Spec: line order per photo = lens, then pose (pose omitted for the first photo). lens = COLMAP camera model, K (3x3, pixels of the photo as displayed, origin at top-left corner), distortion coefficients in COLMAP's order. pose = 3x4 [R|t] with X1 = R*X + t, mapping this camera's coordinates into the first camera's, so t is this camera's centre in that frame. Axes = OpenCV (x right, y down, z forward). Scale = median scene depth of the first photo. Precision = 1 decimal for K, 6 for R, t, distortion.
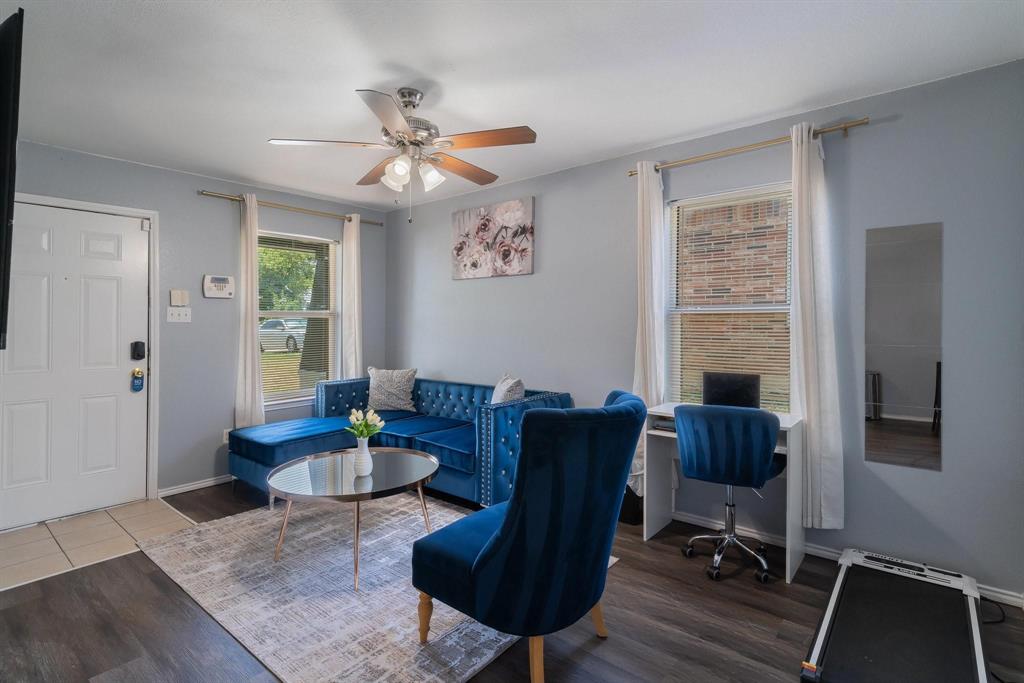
lens RADIAL K [[501.2, 0, 507.8], [0, 501.2, 320.8], [0, 0, 1]] dist [0.002362, 0.000380]
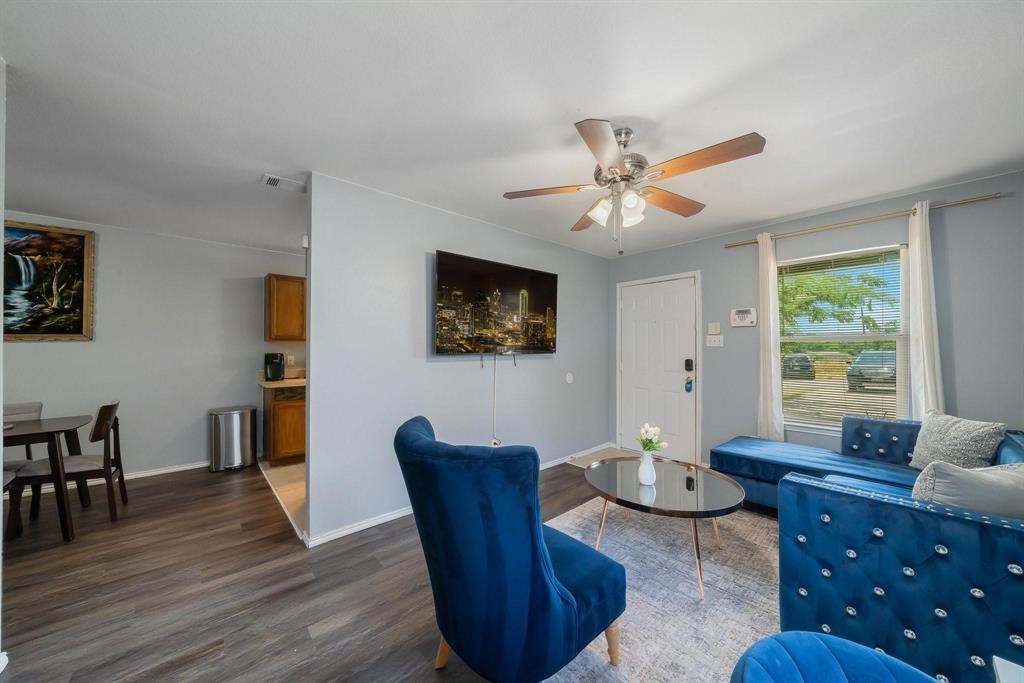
lens RADIAL K [[364.3, 0, 512.0], [0, 364.3, 341.5], [0, 0, 1]] dist [-0.001677, -0.000114]
pose [[-0.149143, -0.010411, -0.988761, 0.378934], [0.007076, 0.999908, -0.011596, -0.002573], [0.988790, -0.008726, -0.149056, 0.554408]]
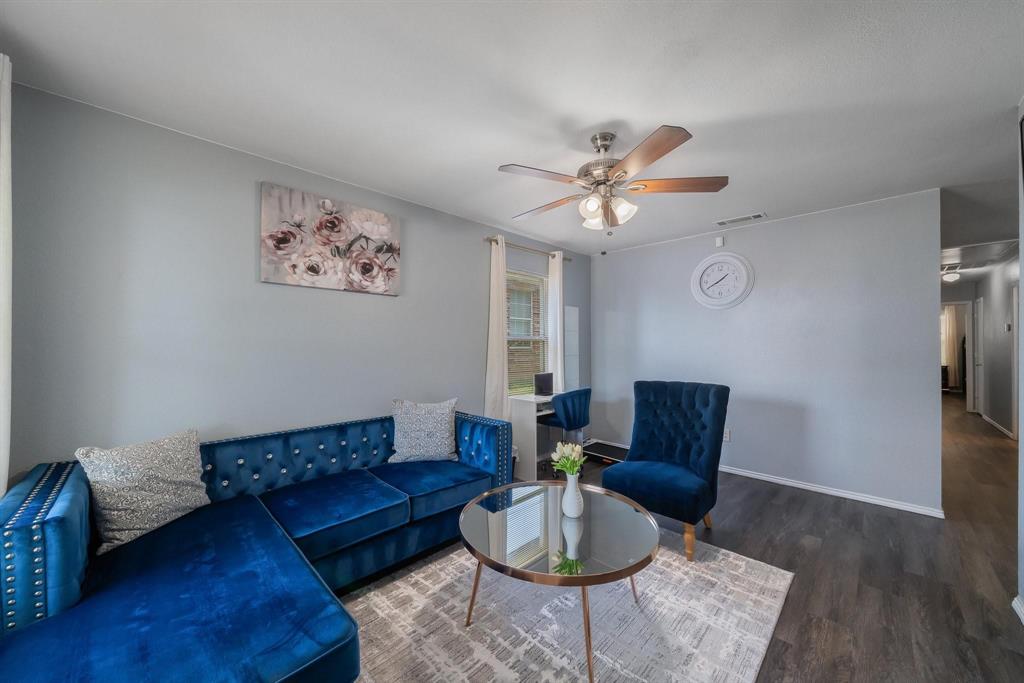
lens RADIAL K [[373.3, 0, 515.4], [0, 373.3, 345.8], [0, 0, 1]] dist [-0.000190, -0.000030]
pose [[0.084570, 0.005179, 0.996404, -0.653537], [-0.000569, 0.999987, -0.005149, 0.006842], [-0.996417, -0.000131, 0.084572, 0.705212]]
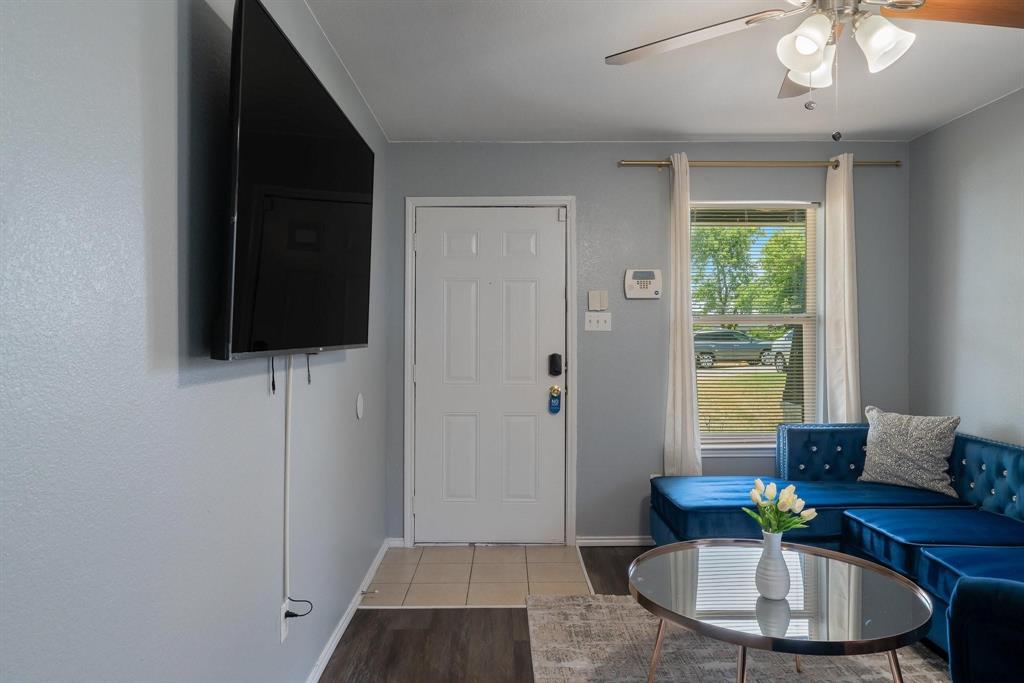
lens RADIAL K [[687.6, 0, 513.5], [0, 687.6, 324.2], [0, 0, 1]] dist [0.000275, 0.008033]
pose [[0.651759, -0.006861, -0.758395, 0.079302], [0.001600, 0.999969, -0.007671, 0.000344], [0.758425, 0.003786, 0.651750, 0.172138]]
